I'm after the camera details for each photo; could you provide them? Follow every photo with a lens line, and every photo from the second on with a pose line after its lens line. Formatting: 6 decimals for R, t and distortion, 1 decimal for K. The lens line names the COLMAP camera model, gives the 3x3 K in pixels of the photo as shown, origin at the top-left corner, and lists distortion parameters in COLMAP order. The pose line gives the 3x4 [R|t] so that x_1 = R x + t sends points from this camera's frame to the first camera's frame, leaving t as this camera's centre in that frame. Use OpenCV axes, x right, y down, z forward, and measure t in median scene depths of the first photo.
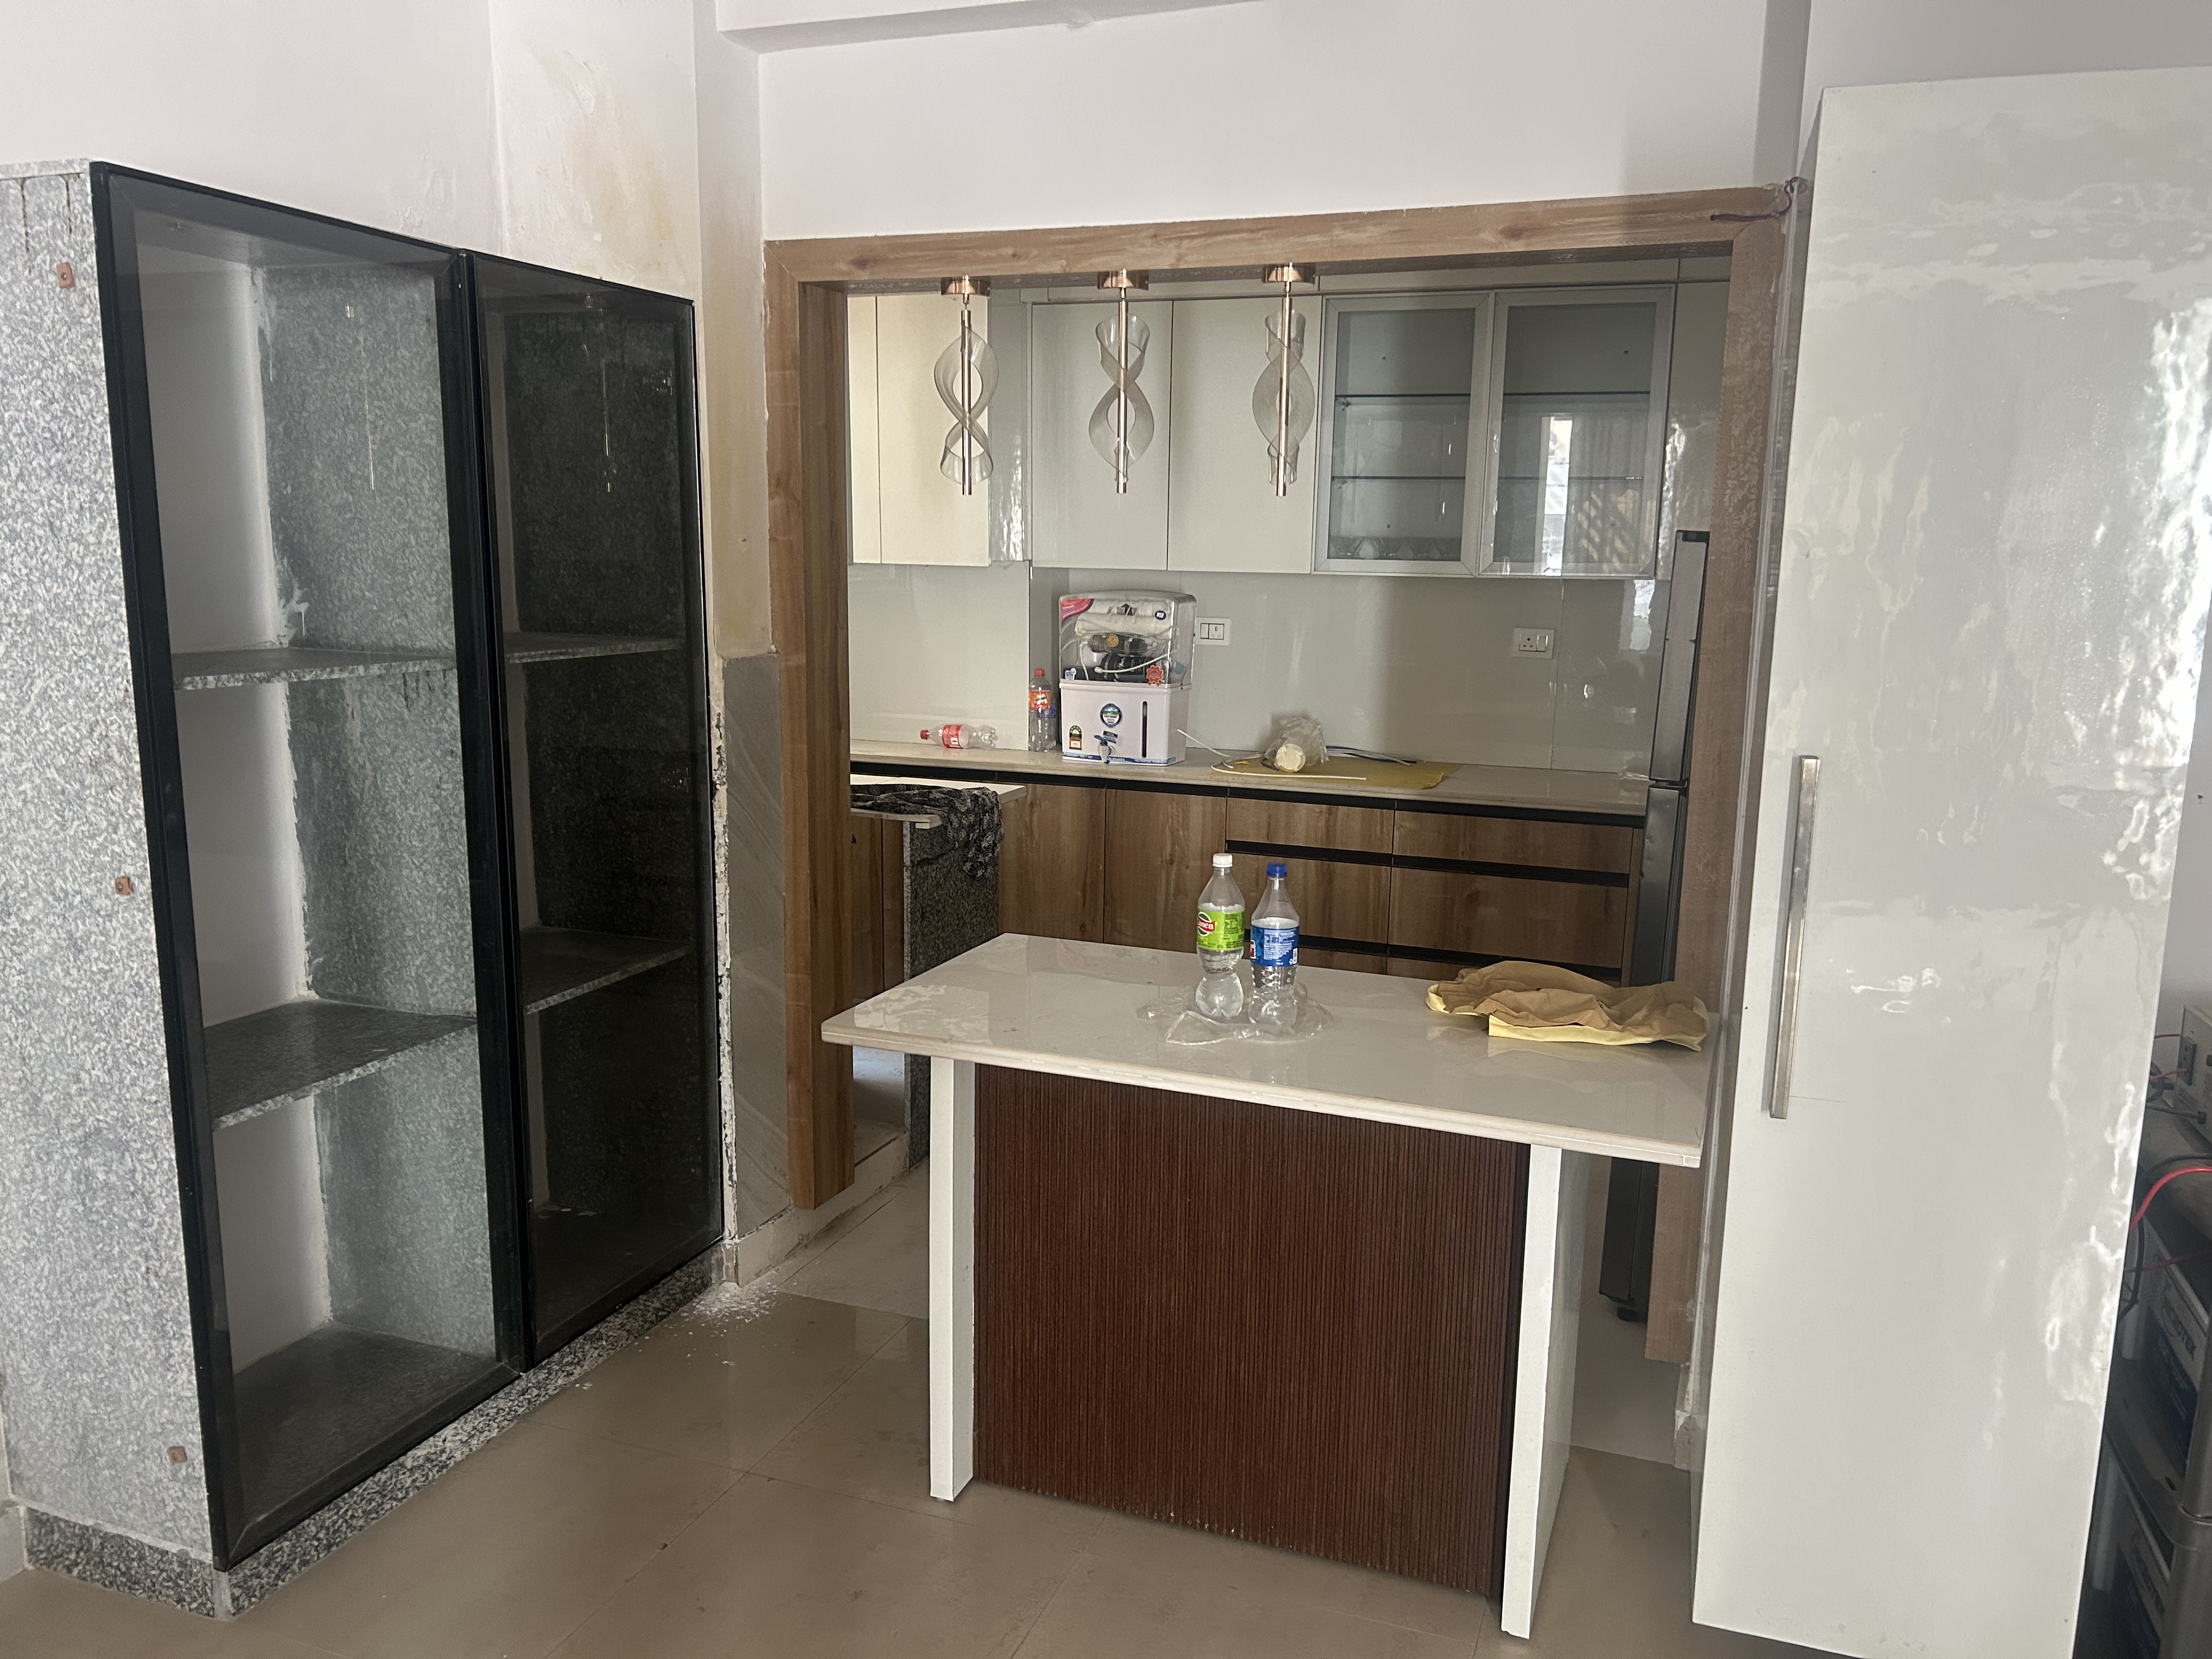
lens RADIAL K [[1643.4, 0, 1106.0], [0, 1643.4, 829.5], [0, 0, 1]] dist [0.037493, -0.037041]
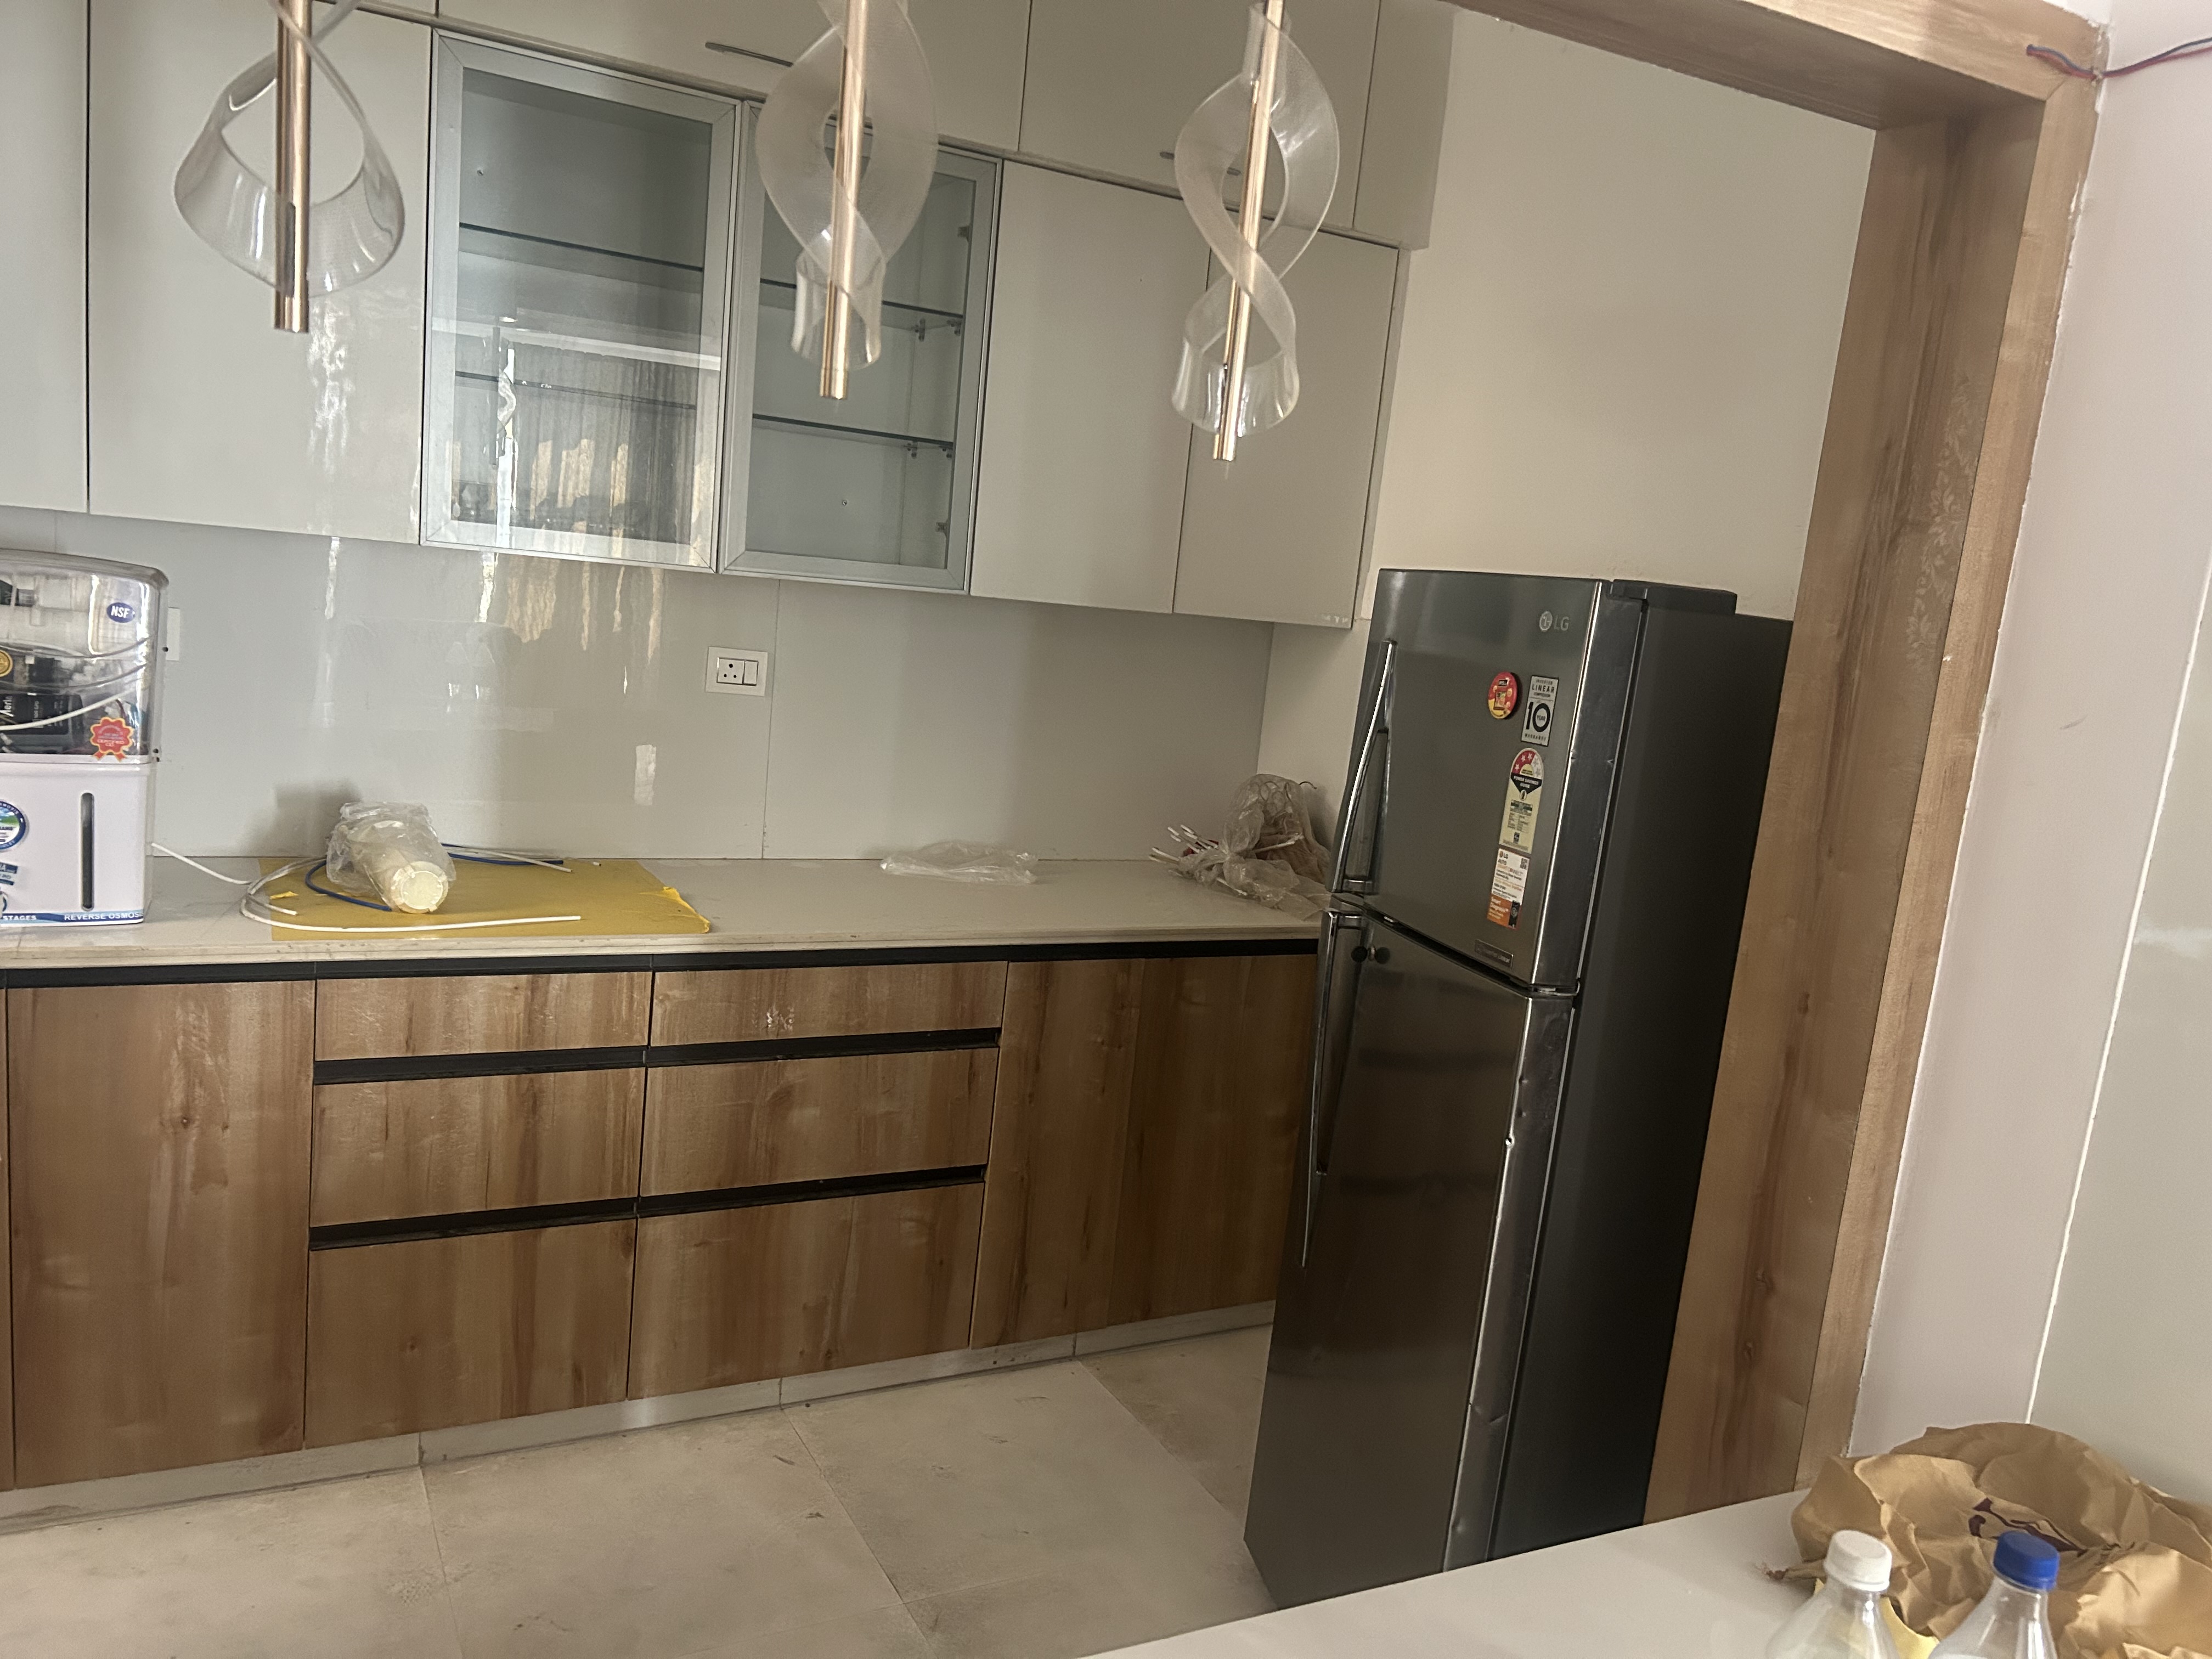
lens RADIAL K [[1643.4, 0, 1106.0], [0, 1643.4, 829.5], [0, 0, 1]] dist [0.037493, -0.037041]
pose [[0.651485, -0.071625, 0.755273, -0.152914], [0.040994, 0.997403, 0.059226, -0.087745], [-0.757553, -0.007623, 0.652729, 0.490550]]
